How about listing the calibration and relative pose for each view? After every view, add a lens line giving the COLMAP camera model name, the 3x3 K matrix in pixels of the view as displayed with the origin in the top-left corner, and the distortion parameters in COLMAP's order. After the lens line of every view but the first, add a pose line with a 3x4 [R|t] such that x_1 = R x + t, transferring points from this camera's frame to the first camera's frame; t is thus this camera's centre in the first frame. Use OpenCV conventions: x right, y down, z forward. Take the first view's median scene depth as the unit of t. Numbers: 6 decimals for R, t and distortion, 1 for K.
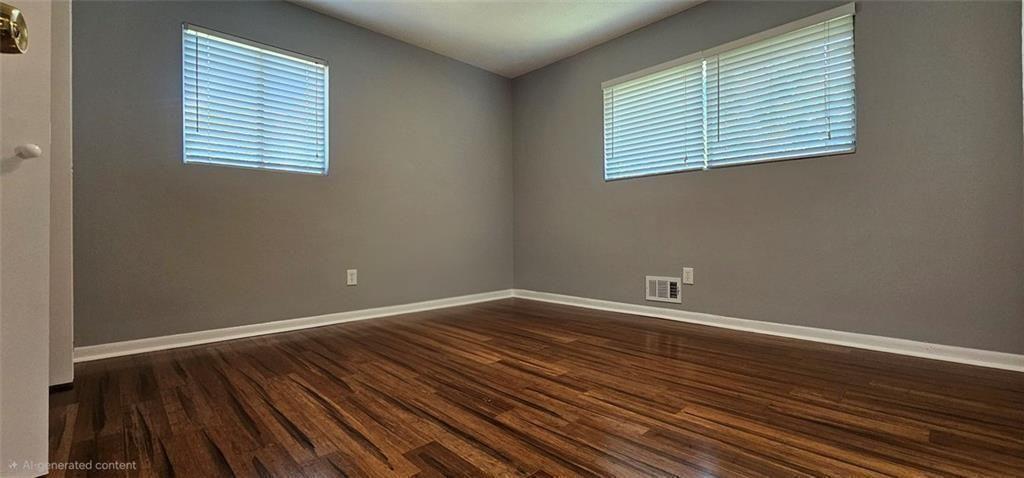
lens RADIAL K [[415.6, 0, 512.7], [0, 415.6, 236.4], [0, 0, 1]] dist [0.001419, -0.000088]
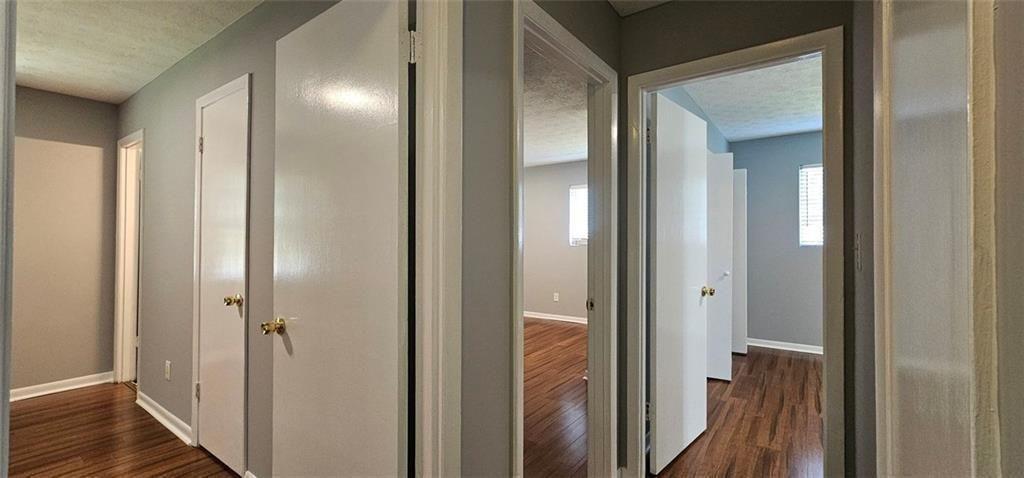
lens RADIAL K [[415.6, 0, 512.7], [0, 415.6, 236.4], [0, 0, 1]] dist [0.001419, -0.000088]
pose [[0.186534, -0.002537, -0.982445, 0.924034], [-0.011836, 0.999918, -0.004829, -0.257846], [0.982377, 0.012529, 0.186489, -0.669571]]
